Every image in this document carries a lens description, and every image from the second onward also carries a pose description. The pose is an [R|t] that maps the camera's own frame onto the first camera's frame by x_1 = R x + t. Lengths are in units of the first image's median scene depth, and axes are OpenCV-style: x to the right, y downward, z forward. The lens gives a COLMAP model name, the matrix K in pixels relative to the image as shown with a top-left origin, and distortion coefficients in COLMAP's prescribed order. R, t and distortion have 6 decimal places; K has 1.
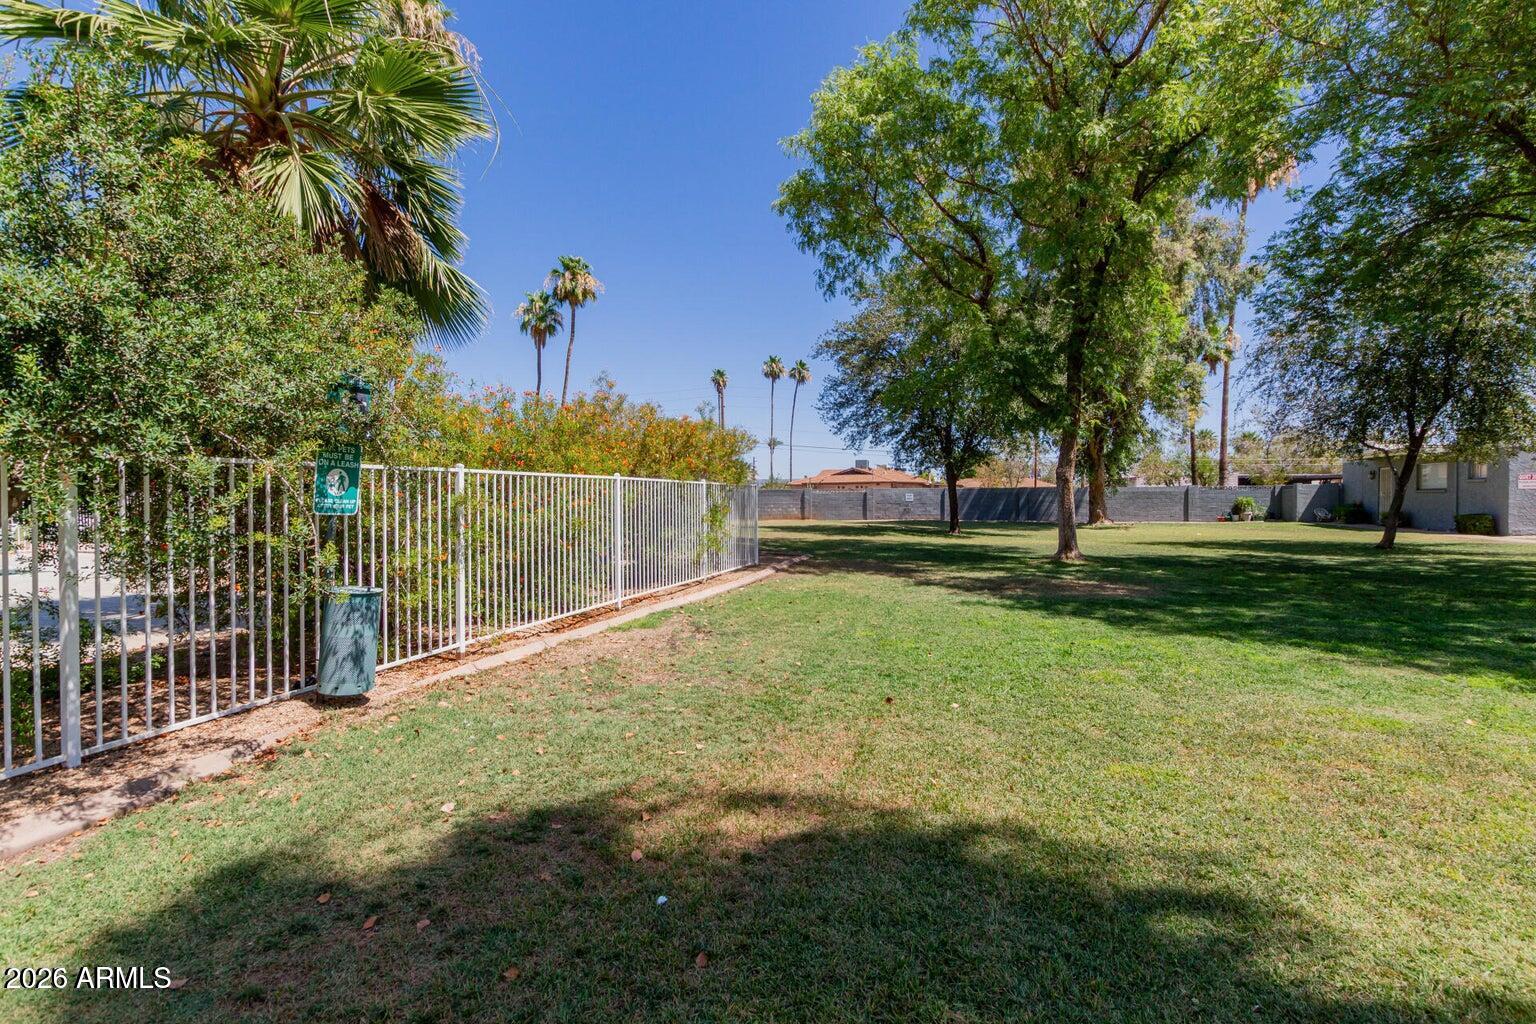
lens RADIAL K [[713.3, 0, 777.1], [0, 713.3, 508.3], [0, 0, 1]] dist [0.002849, -0.000085]
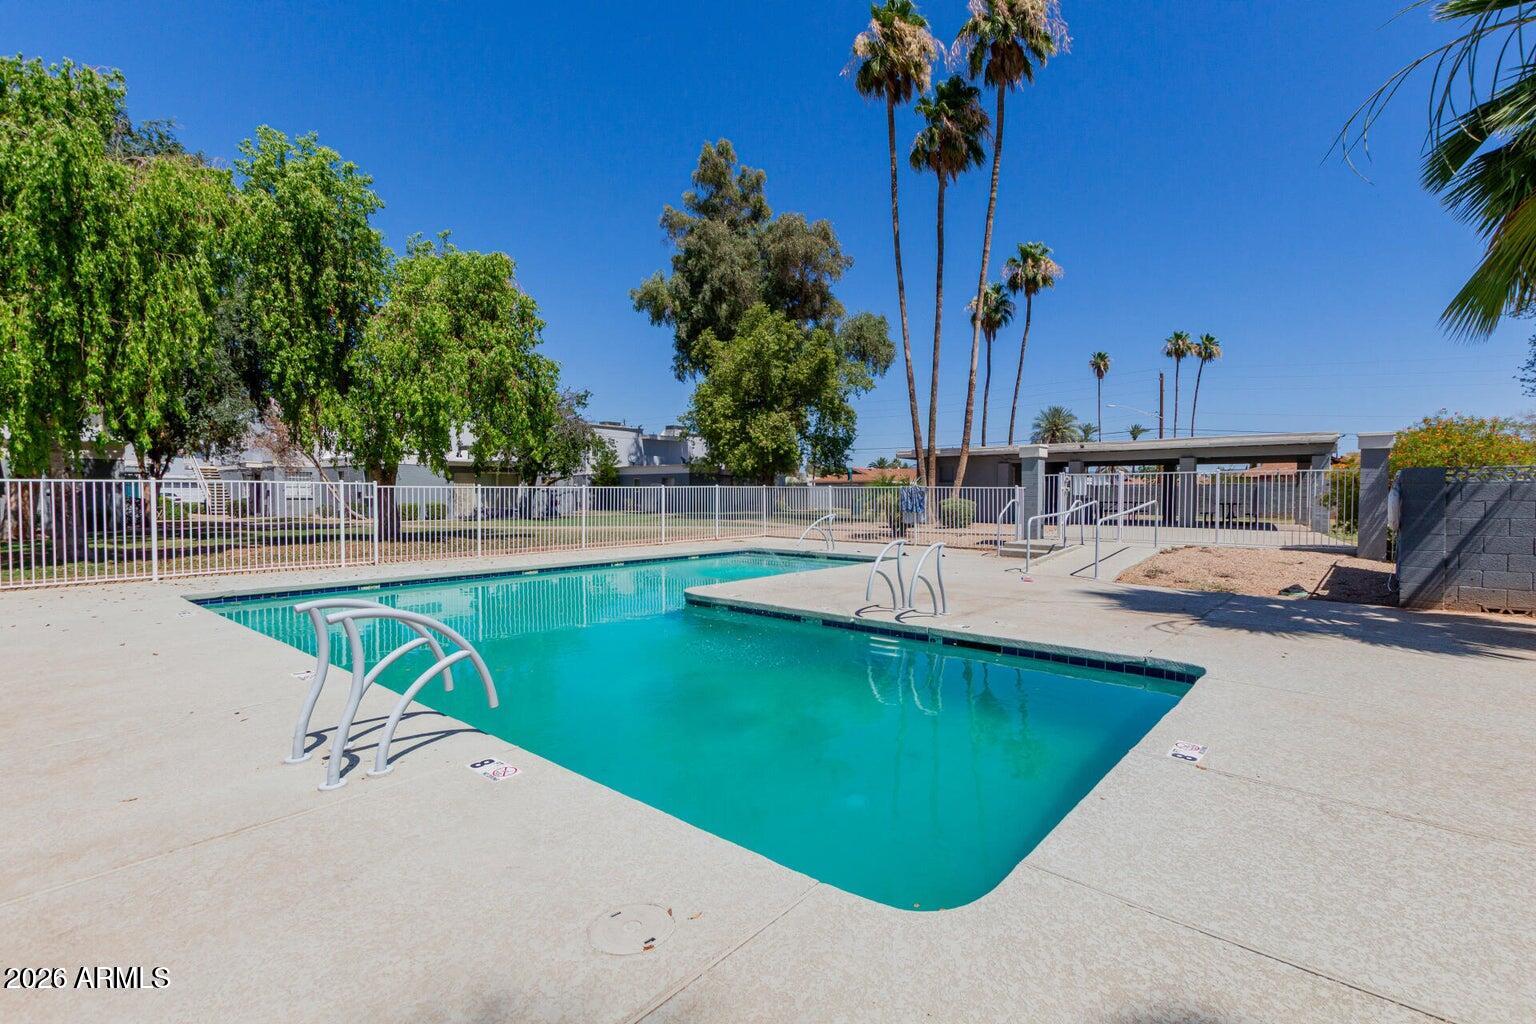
lens RADIAL K [[713.3, 0, 777.1], [0, 713.3, 508.3], [0, 0, 1]] dist [0.002849, -0.000085]
pose [[0.919159, 0.010762, -0.393739, -0.213368], [-0.006752, 0.999910, 0.011567, -0.002267], [0.393828, -0.007974, 0.919150, -0.024067]]
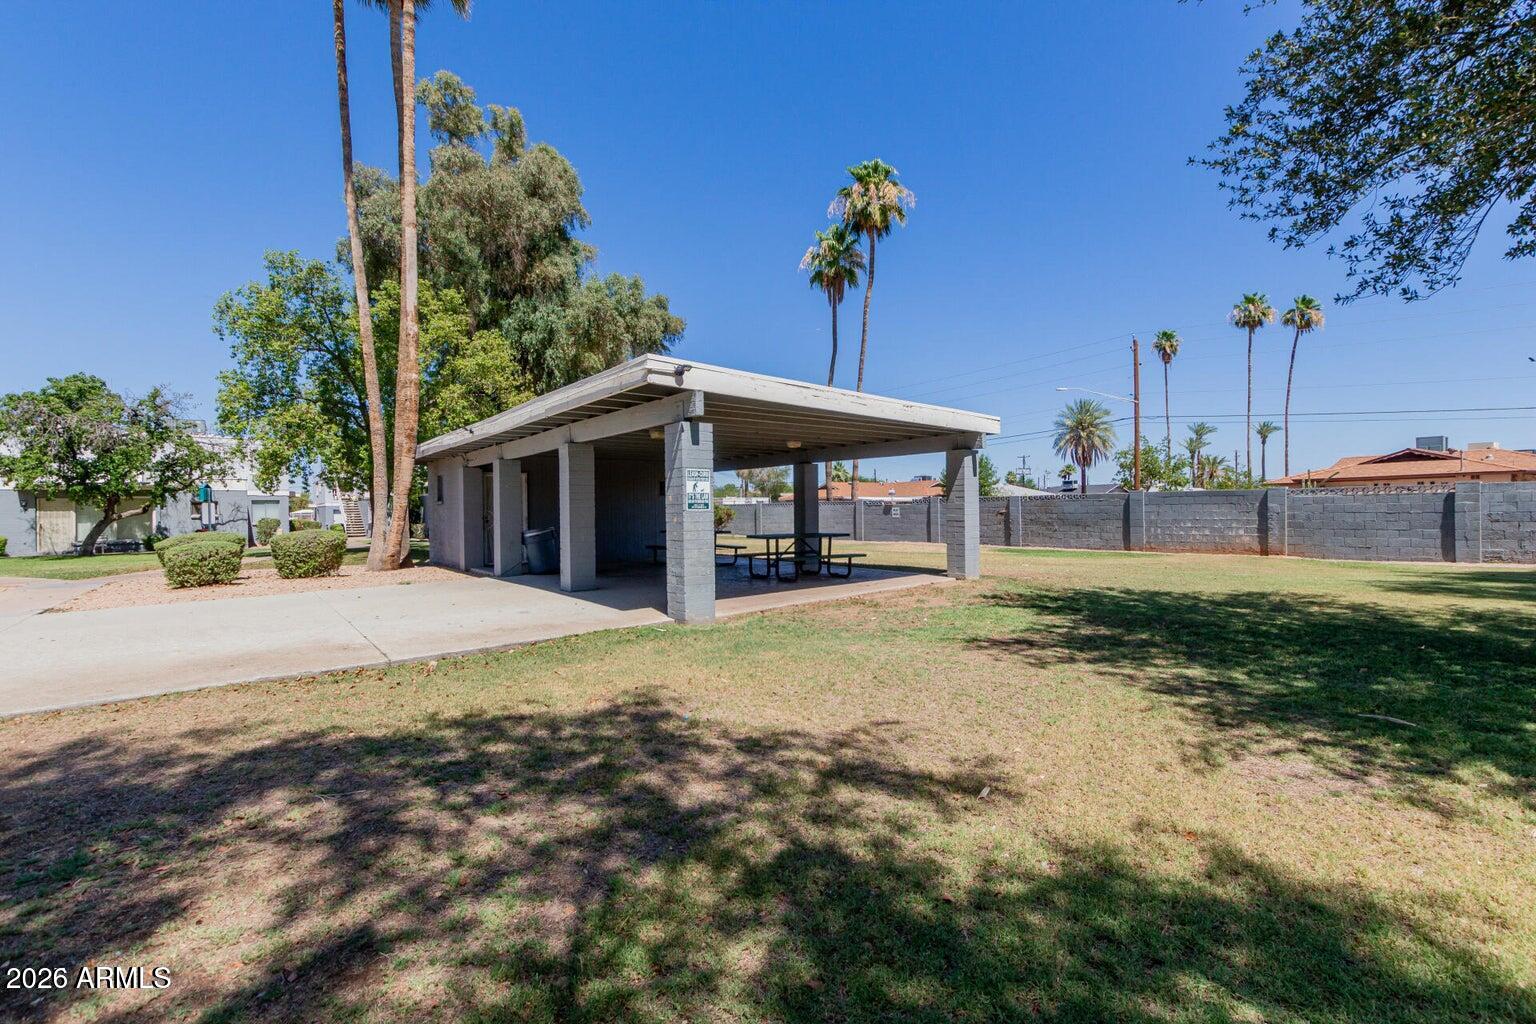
lens RADIAL K [[713.3, 0, 777.1], [0, 713.3, 508.3], [0, 0, 1]] dist [0.002849, -0.000085]
pose [[0.812838, -0.008706, -0.582425, 0.042195], [0.001305, 0.999913, -0.013125, -0.007246], [0.582488, 0.009908, 0.812779, 0.374565]]
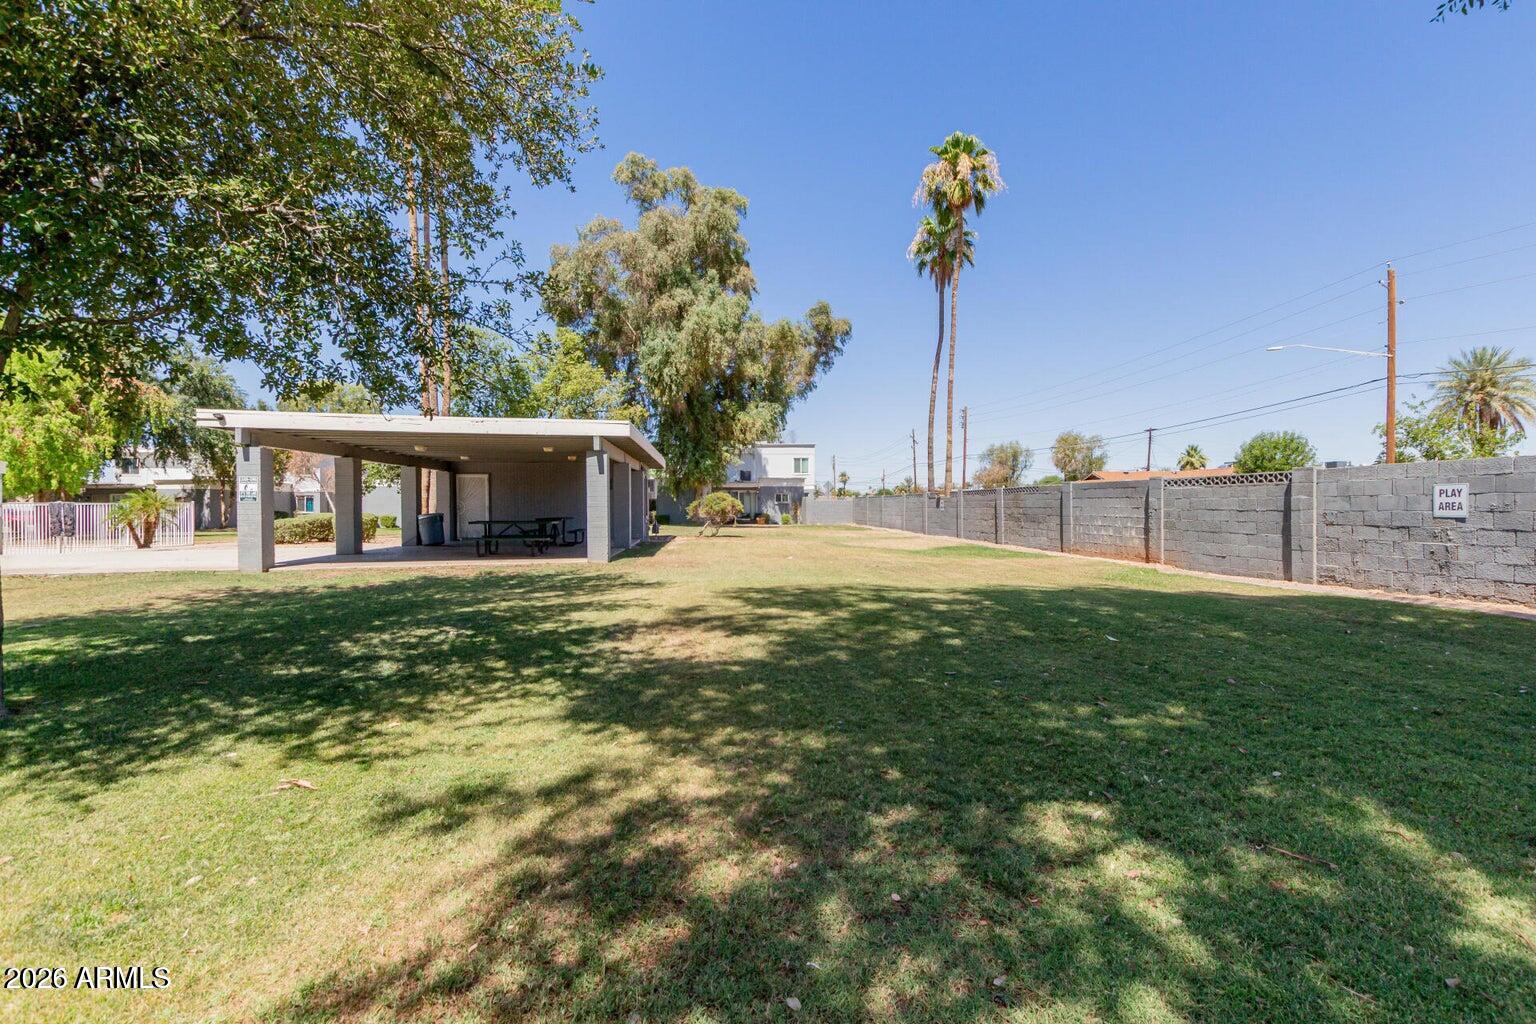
lens RADIAL K [[713.3, 0, 777.1], [0, 713.3, 508.3], [0, 0, 1]] dist [0.002849, -0.000085]
pose [[0.382915, 0.005121, -0.923769, 0.255576], [-0.009556, 0.999953, 0.001582, -0.008971], [0.923734, 0.008222, 0.382946, 0.582245]]
